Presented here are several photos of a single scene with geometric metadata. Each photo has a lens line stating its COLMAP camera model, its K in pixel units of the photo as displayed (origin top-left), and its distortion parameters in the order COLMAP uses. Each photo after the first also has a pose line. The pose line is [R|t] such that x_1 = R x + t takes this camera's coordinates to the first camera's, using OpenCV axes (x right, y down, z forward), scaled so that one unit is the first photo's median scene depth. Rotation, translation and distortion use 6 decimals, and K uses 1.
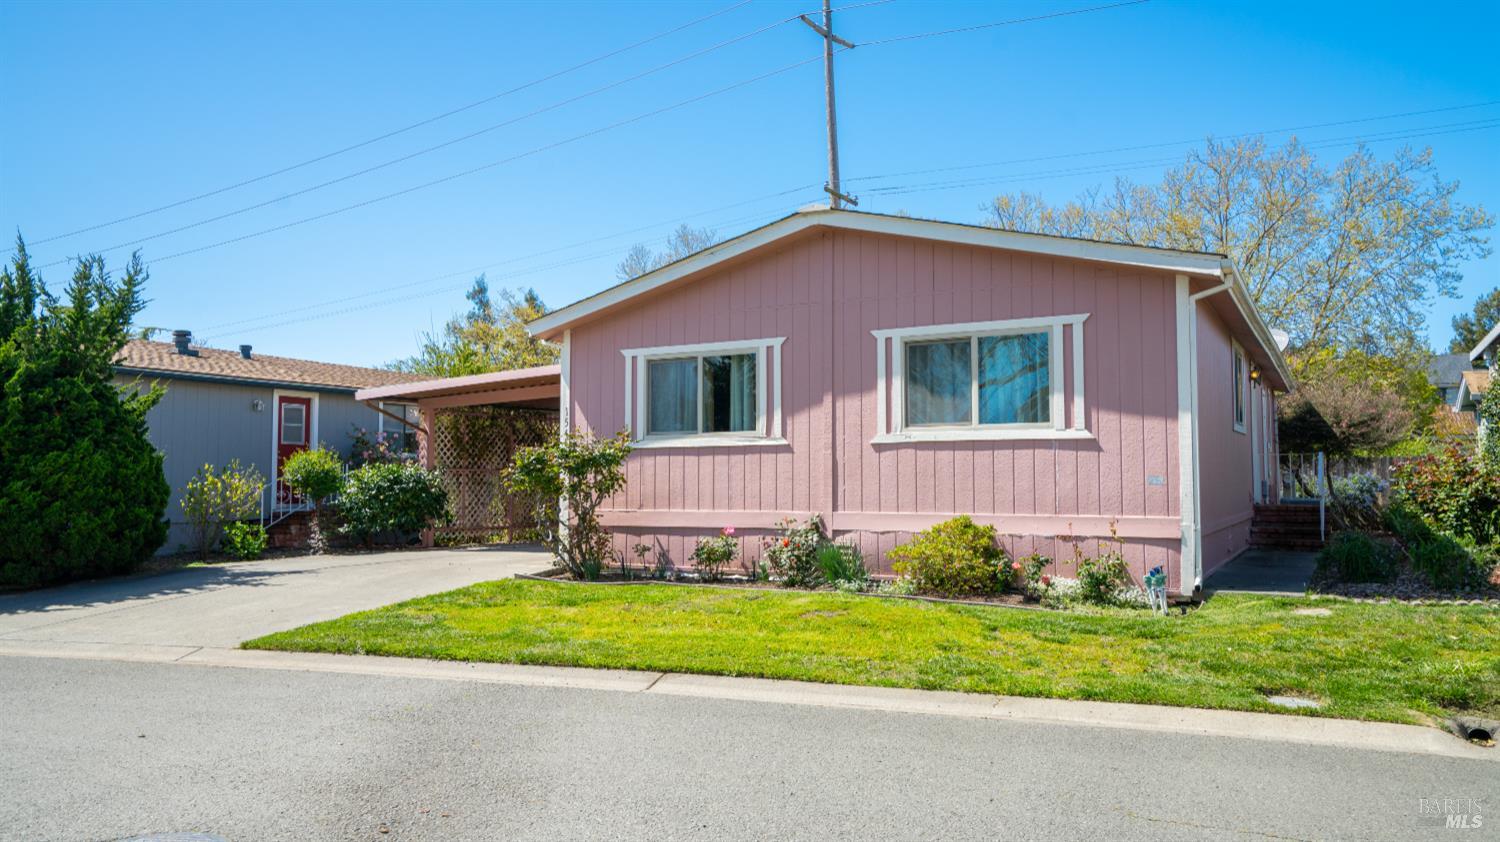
lens RADIAL K [[1021.2, 0, 750.0], [0, 1021.2, 421.0], [0, 0, 1]] dist [0.008402, 0.003183]
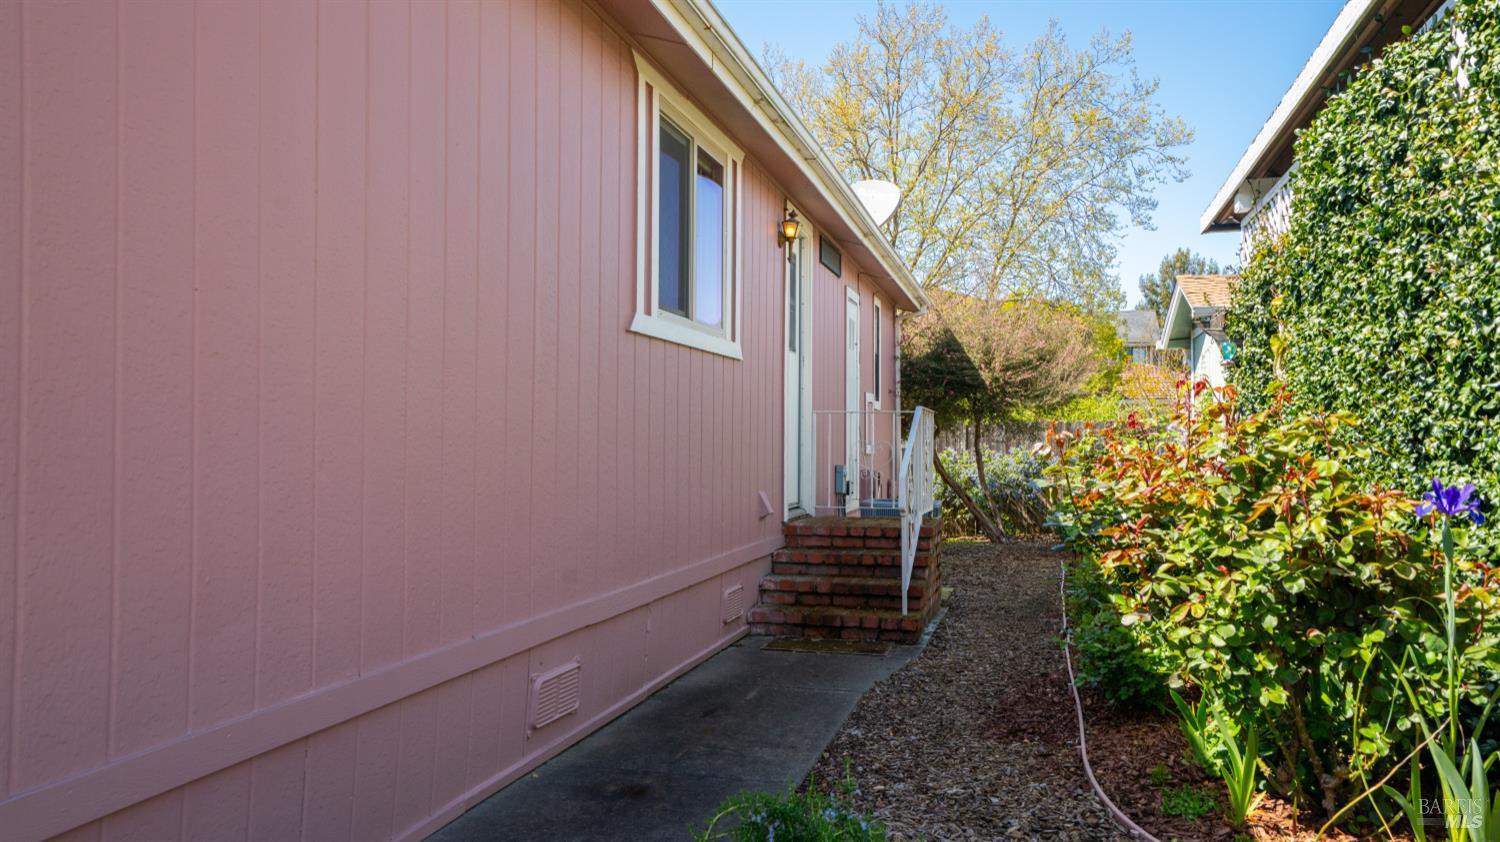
lens RADIAL K [[1164.0, 0, 750.0], [0, 1164.0, 421.0], [0, 0, 1]] dist [0.002338, 0.001025]
pose [[0.960238, 0.011539, 0.278944, 0.472765], [-0.021891, 0.999181, 0.034024, 0.028692], [-0.278323, -0.038778, 0.959705, 0.728660]]
